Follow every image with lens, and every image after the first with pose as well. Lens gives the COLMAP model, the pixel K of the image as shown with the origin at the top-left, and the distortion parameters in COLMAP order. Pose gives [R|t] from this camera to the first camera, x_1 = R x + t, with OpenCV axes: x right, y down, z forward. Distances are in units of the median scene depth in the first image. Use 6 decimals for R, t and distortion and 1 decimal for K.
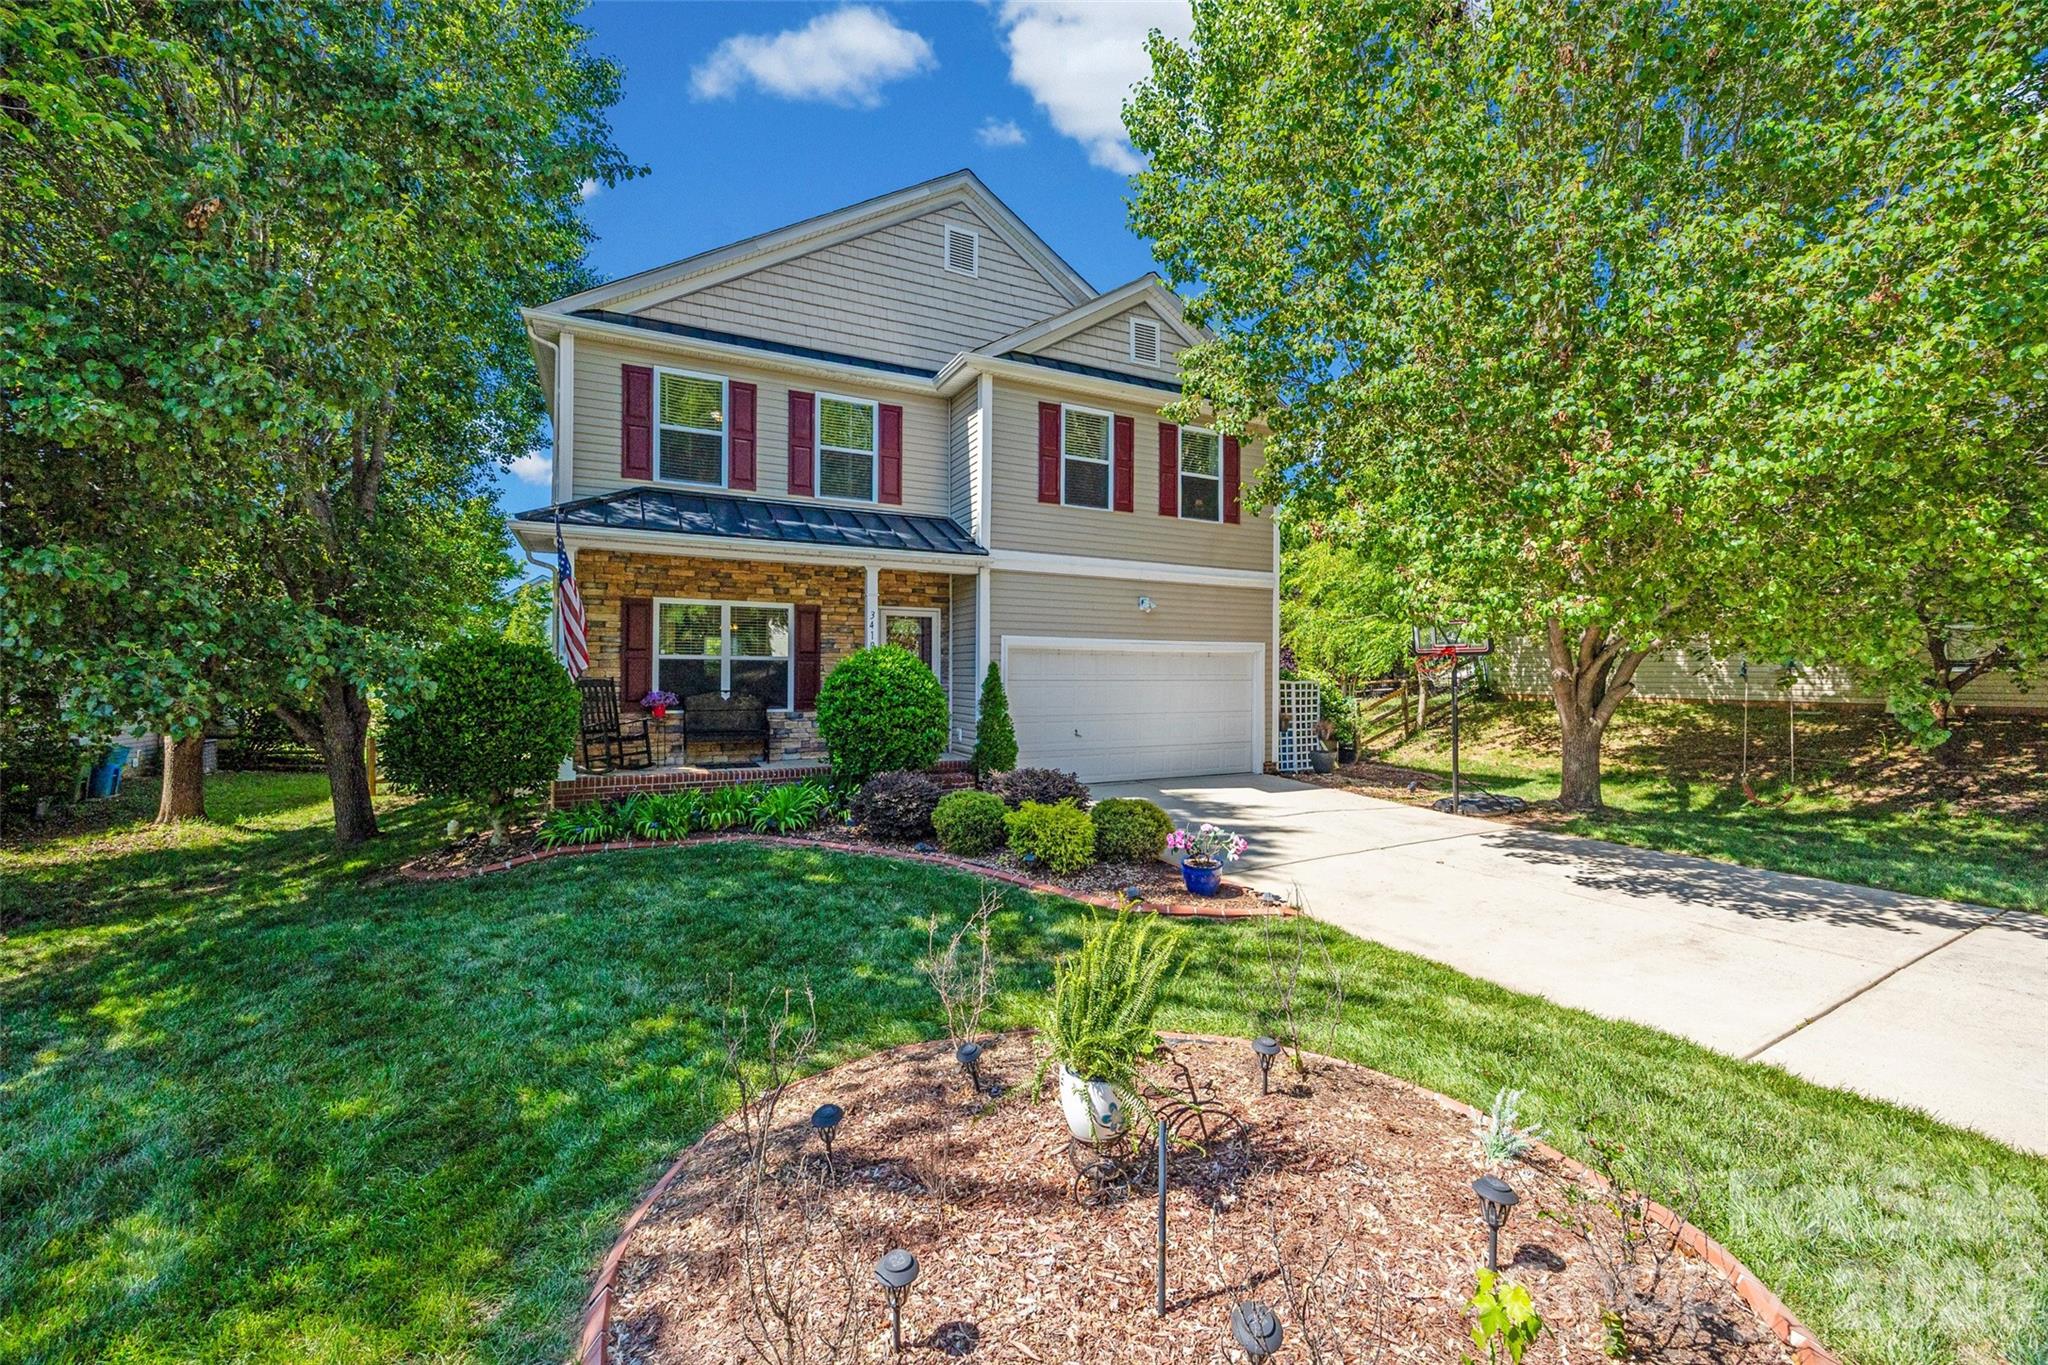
lens RADIAL K [[789.9, 0, 1015.8], [0, 789.9, 674.9], [0, 0, 1]] dist [-0.000620, -0.000218]
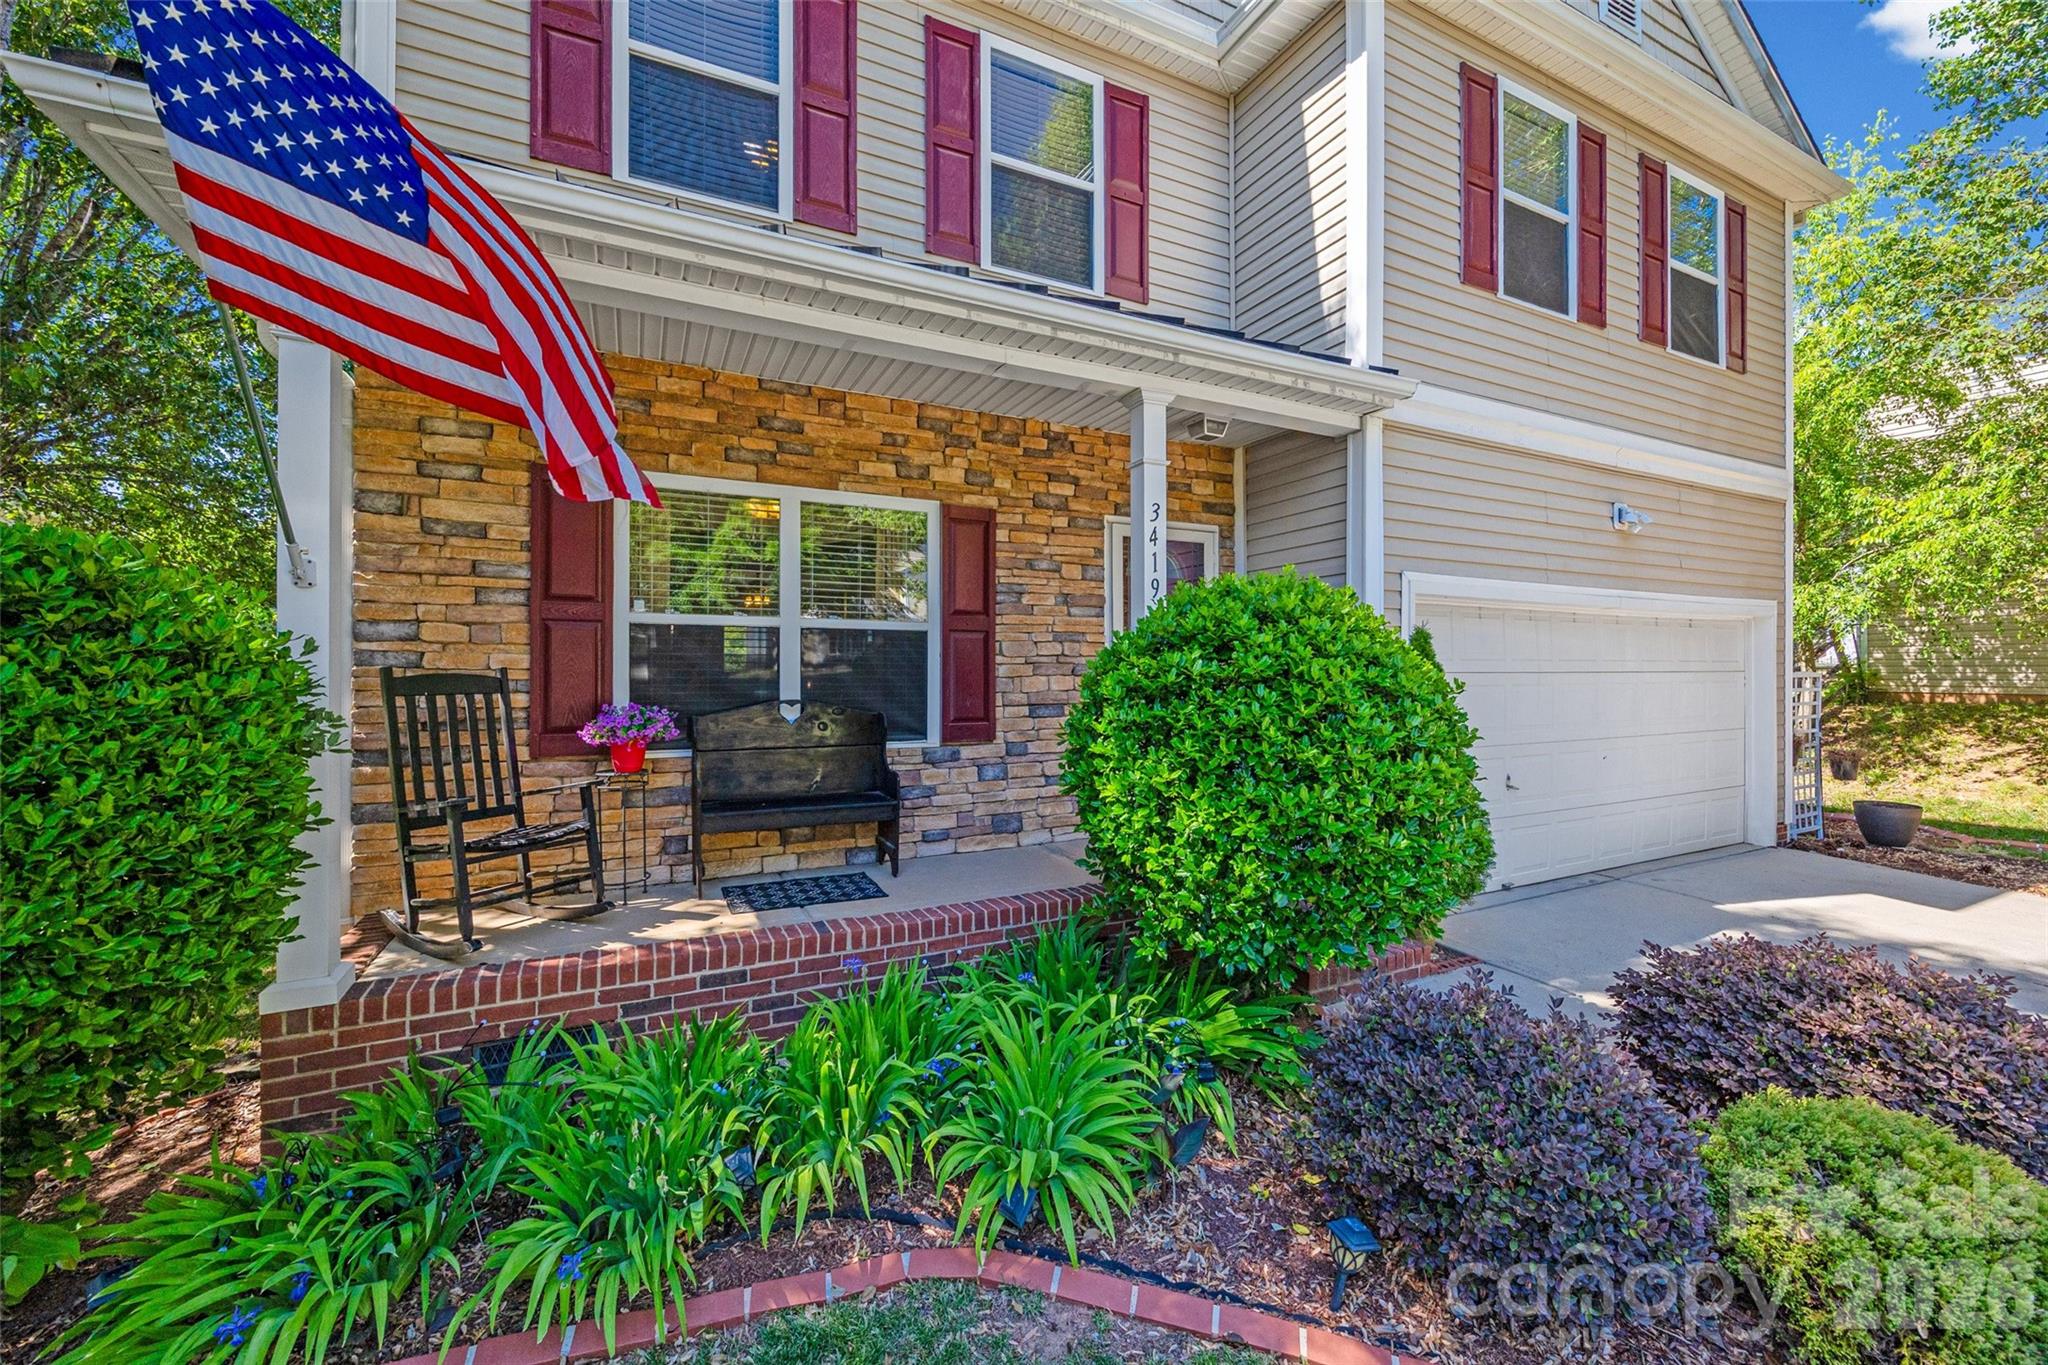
lens RADIAL K [[789.9, 0, 1015.8], [0, 789.9, 674.9], [0, 0, 1]] dist [-0.000620, -0.000218]
pose [[0.999901, -0.007822, -0.011658, -0.233282], [0.007805, 0.999968, -0.001526, 0.007543], [0.011670, 0.001435, 0.999931, 0.558032]]
